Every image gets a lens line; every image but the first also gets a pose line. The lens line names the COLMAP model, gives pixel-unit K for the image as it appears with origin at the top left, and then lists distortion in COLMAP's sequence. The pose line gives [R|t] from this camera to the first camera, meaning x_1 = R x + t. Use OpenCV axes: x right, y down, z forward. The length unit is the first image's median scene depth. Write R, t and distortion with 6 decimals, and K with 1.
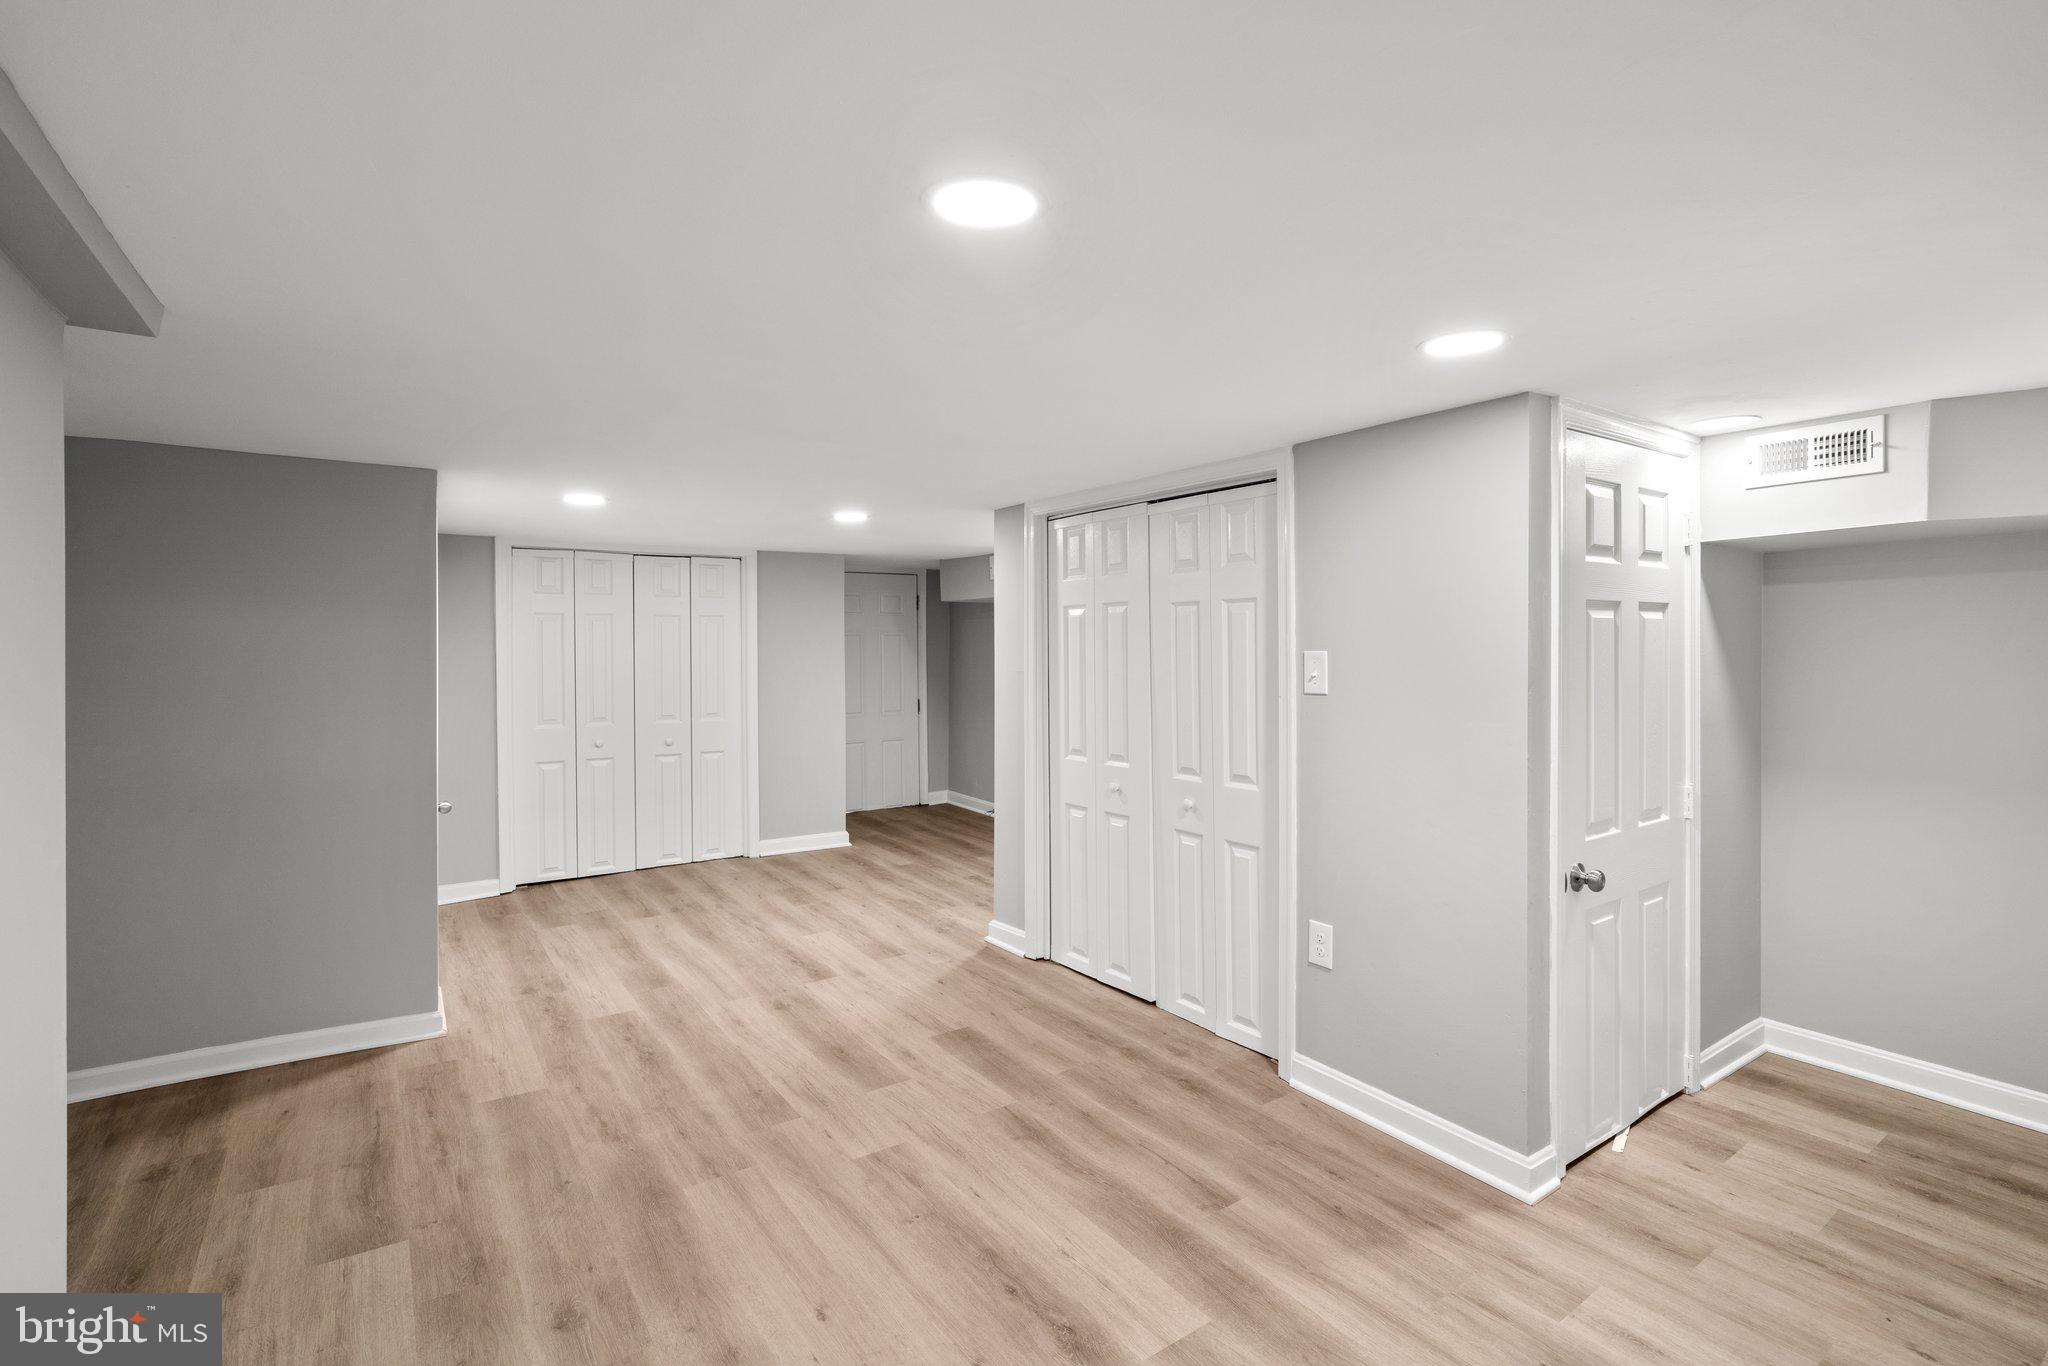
lens RADIAL K [[940.4, 0, 1023.2], [0, 940.4, 667.9], [0, 0, 1]] dist [0.000306, 0.000107]
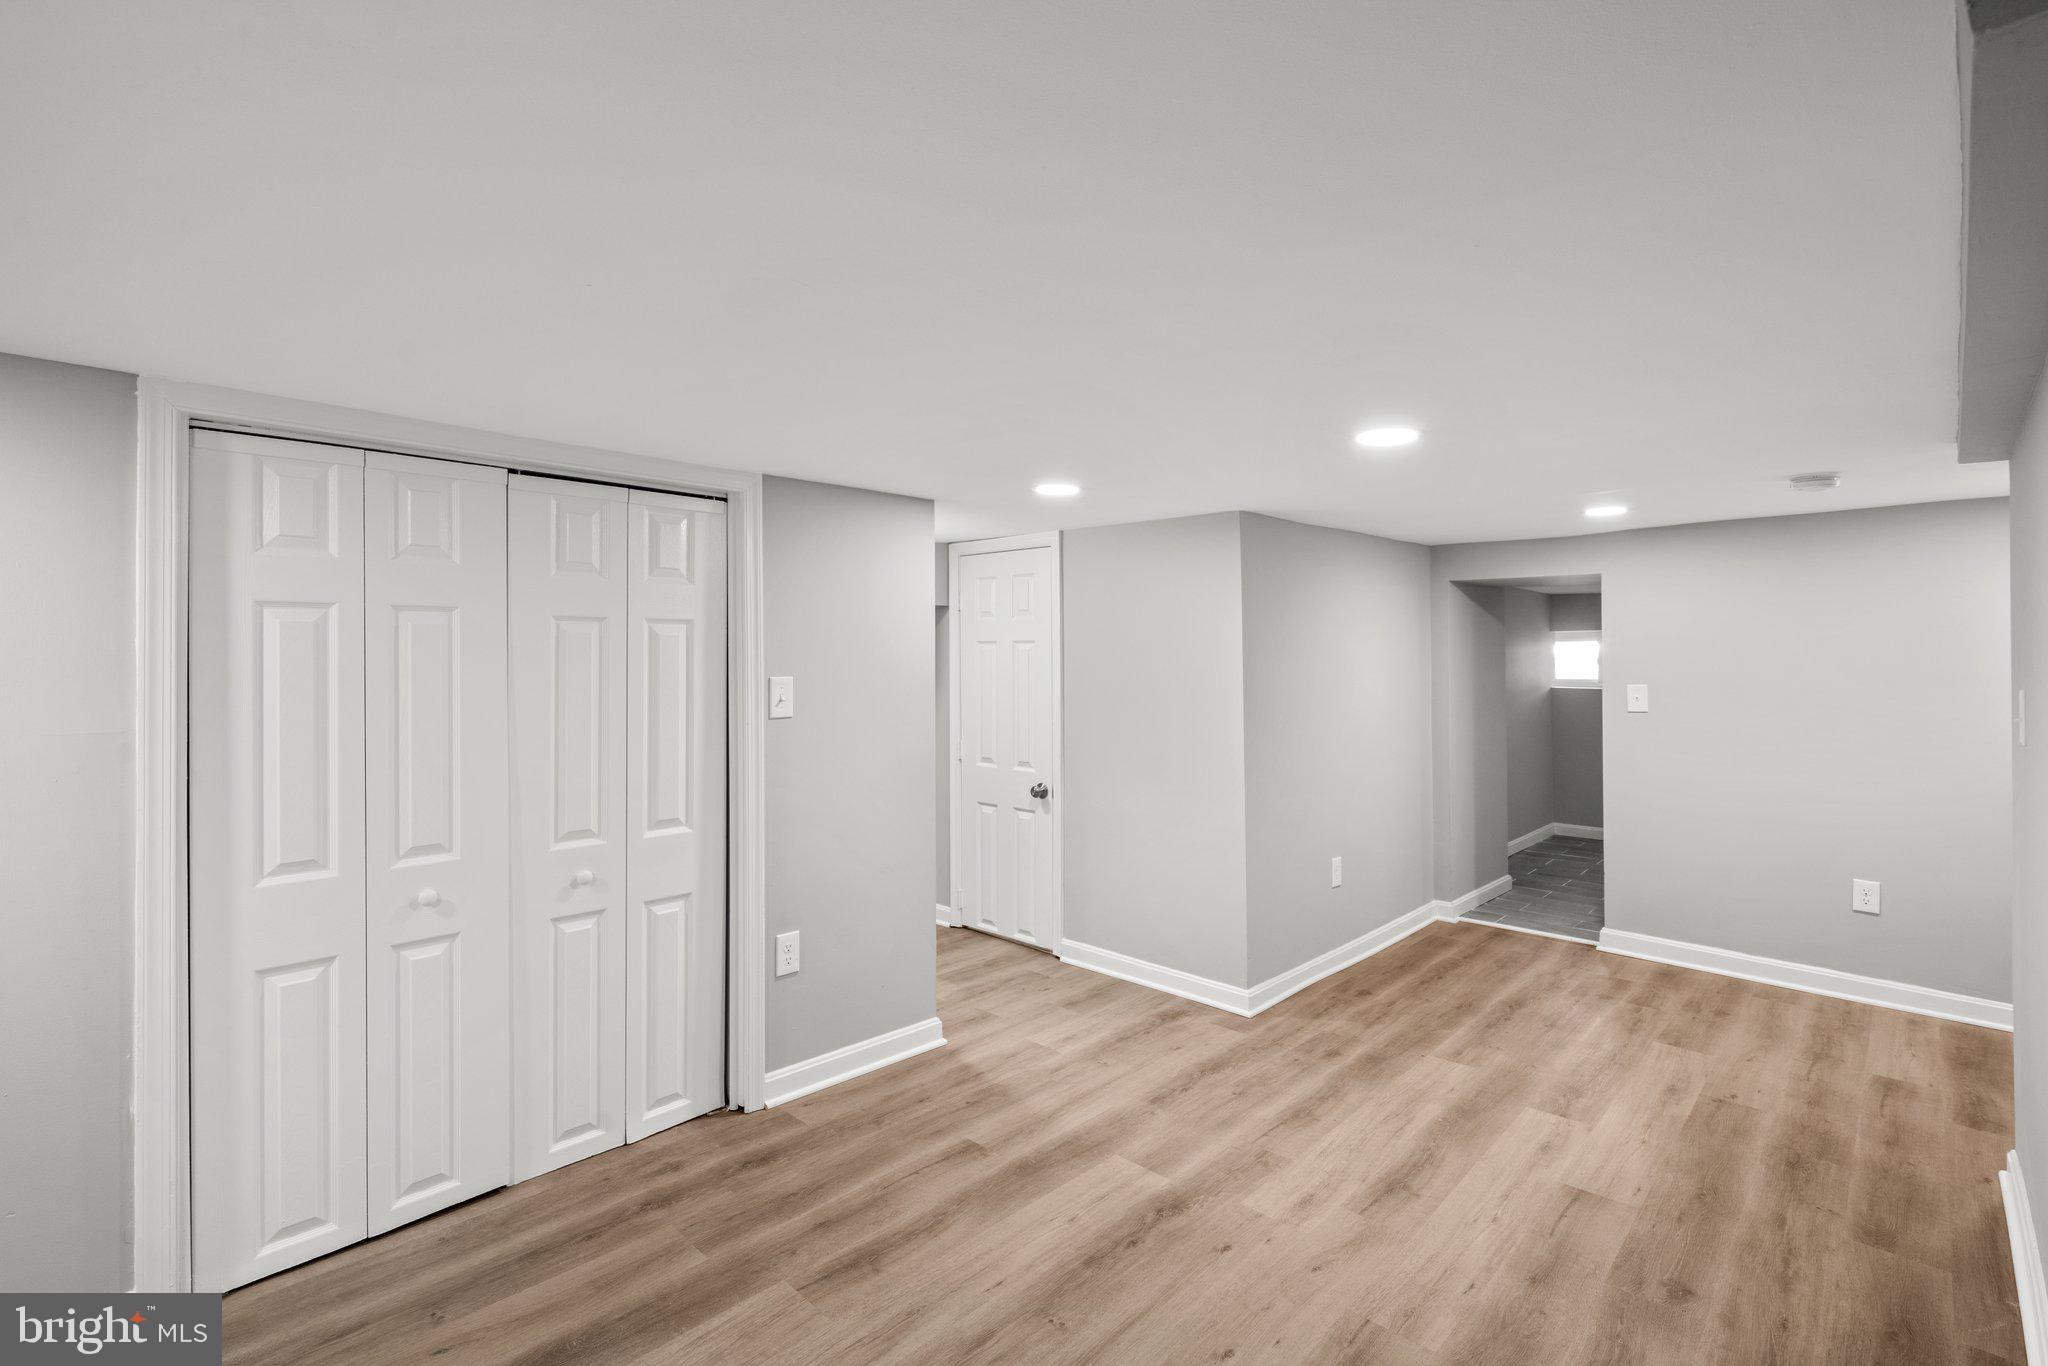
lens RADIAL K [[936.0, 0, 1025.2], [0, 936.0, 656.3], [0, 0, 1]] dist [-0.001874, -0.000191]
pose [[-0.192268, 0.006336, 0.981322, -0.773079], [0.019436, 0.999808, -0.002647, -0.033119], [-0.981150, 0.018564, -0.192354, 0.934781]]
